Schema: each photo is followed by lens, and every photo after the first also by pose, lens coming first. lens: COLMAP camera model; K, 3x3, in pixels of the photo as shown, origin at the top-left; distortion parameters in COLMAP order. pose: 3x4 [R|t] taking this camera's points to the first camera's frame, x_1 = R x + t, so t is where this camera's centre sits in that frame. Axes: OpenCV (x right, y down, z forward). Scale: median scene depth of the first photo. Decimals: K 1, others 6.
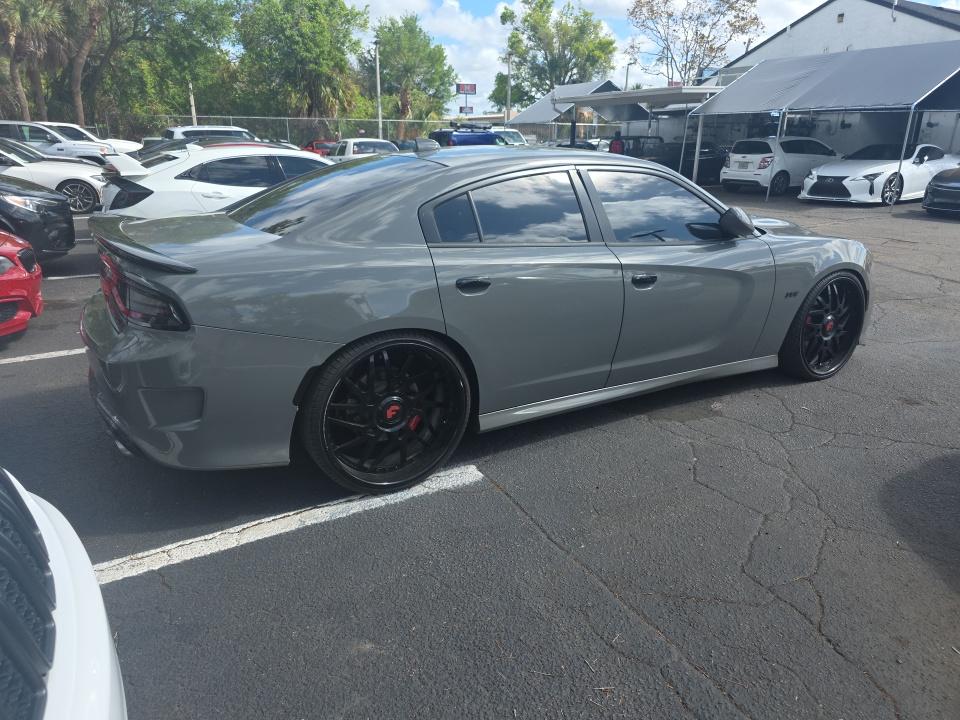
lens RADIAL K [[648.6, 0, 480.0], [0, 648.6, 360.0], [0, 0, 1]] dist [0.000075, -0.002375]
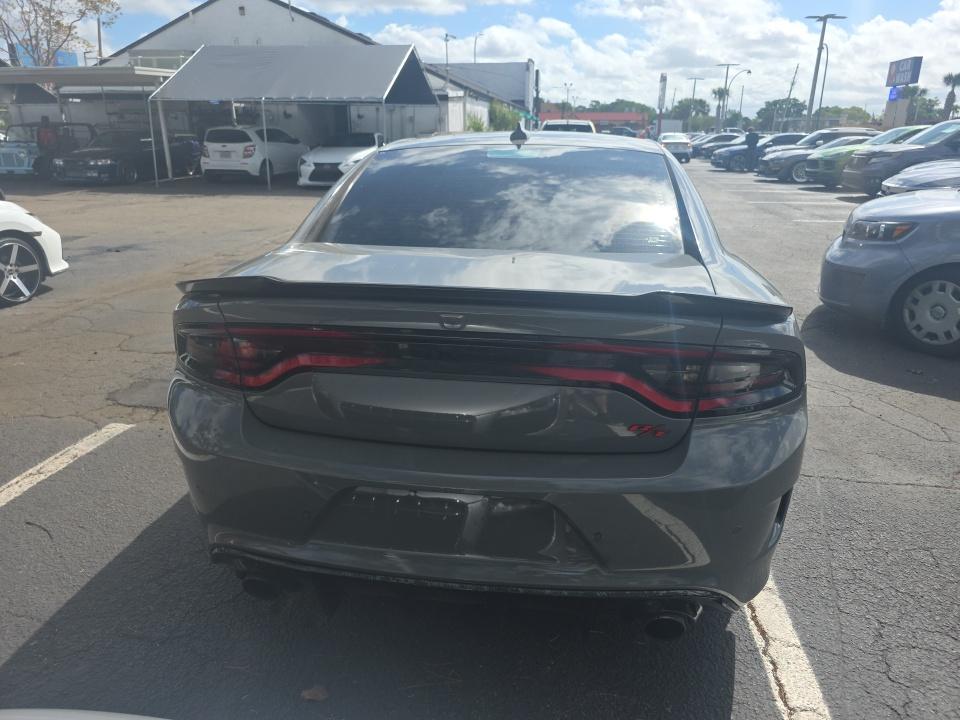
lens RADIAL K [[648.6, 0, 480.0], [0, 648.6, 360.0], [0, 0, 1]] dist [0.000075, -0.002375]
pose [[0.591126, -0.264213, 0.762077, -0.186887], [0.252099, 0.958012, 0.136596, -0.042534], [-0.766170, 0.111374, 0.632914, 0.128536]]
